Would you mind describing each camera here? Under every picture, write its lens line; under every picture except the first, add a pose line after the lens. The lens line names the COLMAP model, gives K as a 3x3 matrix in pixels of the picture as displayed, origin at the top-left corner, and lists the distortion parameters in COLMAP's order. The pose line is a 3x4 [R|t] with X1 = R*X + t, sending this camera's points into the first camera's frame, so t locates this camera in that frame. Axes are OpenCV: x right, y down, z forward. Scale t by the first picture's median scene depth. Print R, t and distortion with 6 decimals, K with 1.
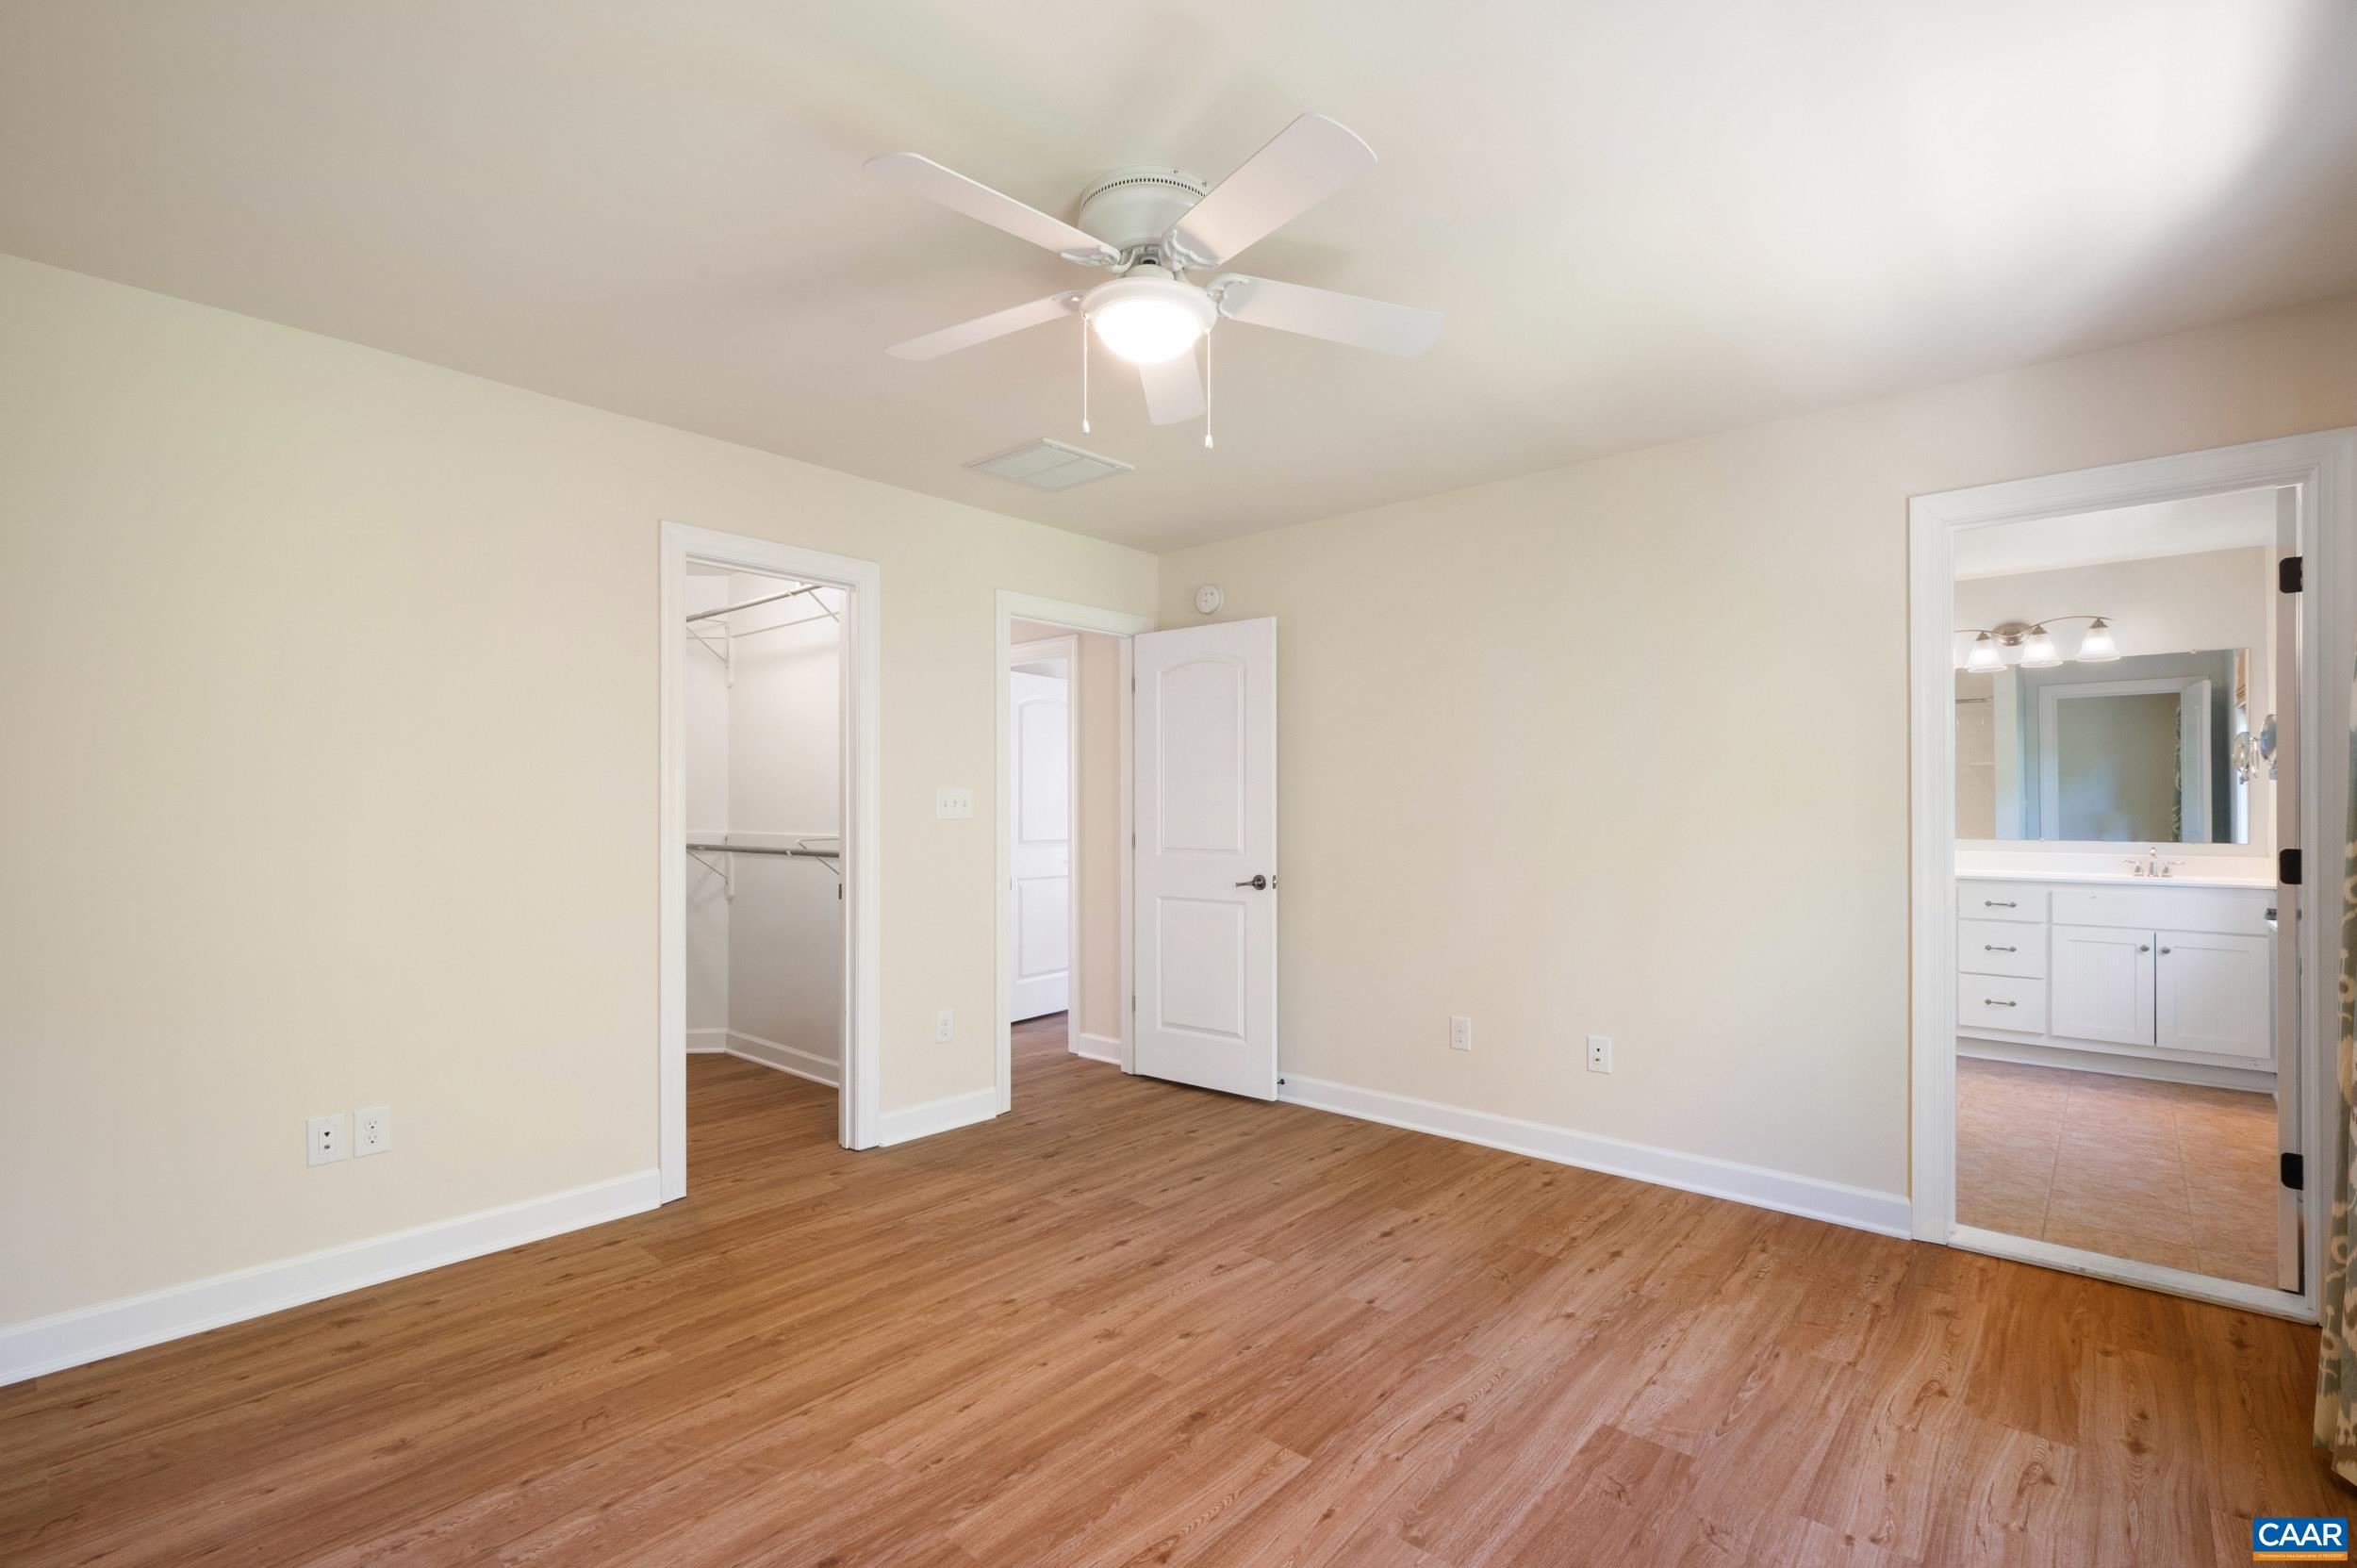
lens RADIAL K [[1064.5, 0, 1184.2], [0, 1064.5, 792.0], [0, 0, 1]] dist [-0.003793, -0.000032]
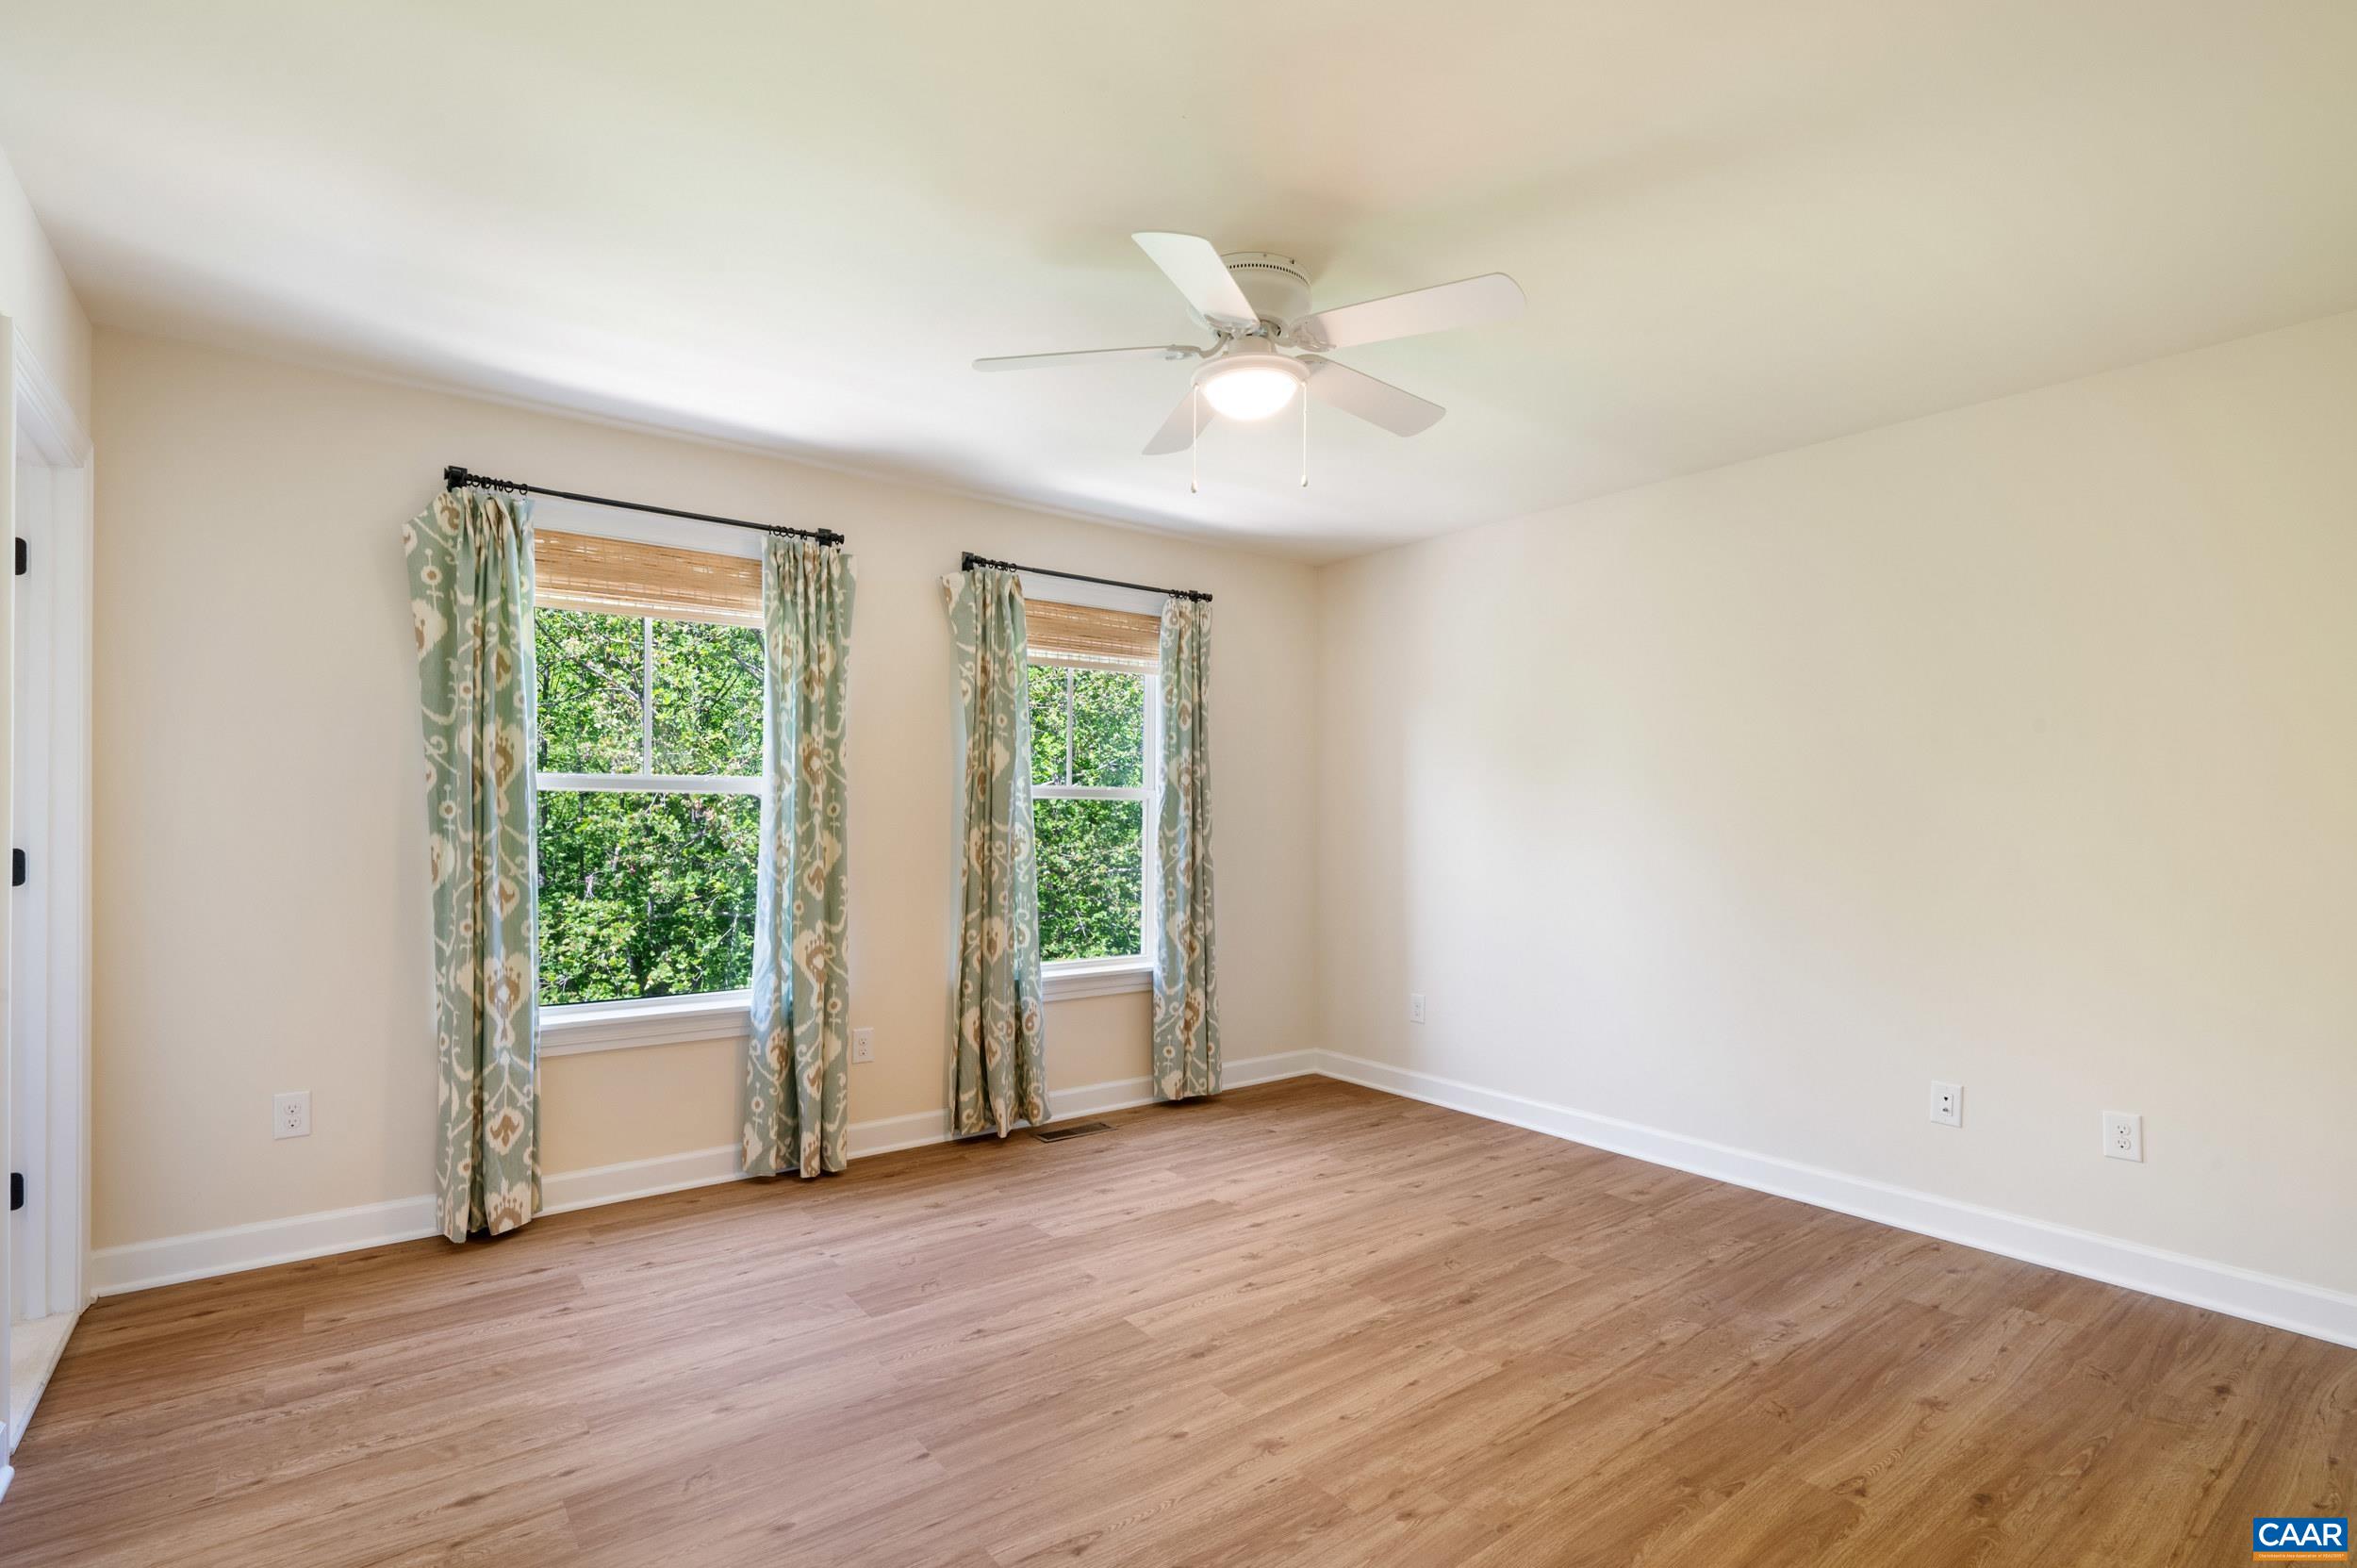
lens RADIAL K [[1114.7, 0, 1171.6], [0, 1114.7, 809.6], [0, 0, 1]] dist [0.000846, 0.000075]
pose [[-0.978374, -0.004023, 0.206807, -0.188107], [-0.009113, 0.999678, -0.023667, 0.038006], [-0.206645, -0.025040, -0.978095, 2.032223]]
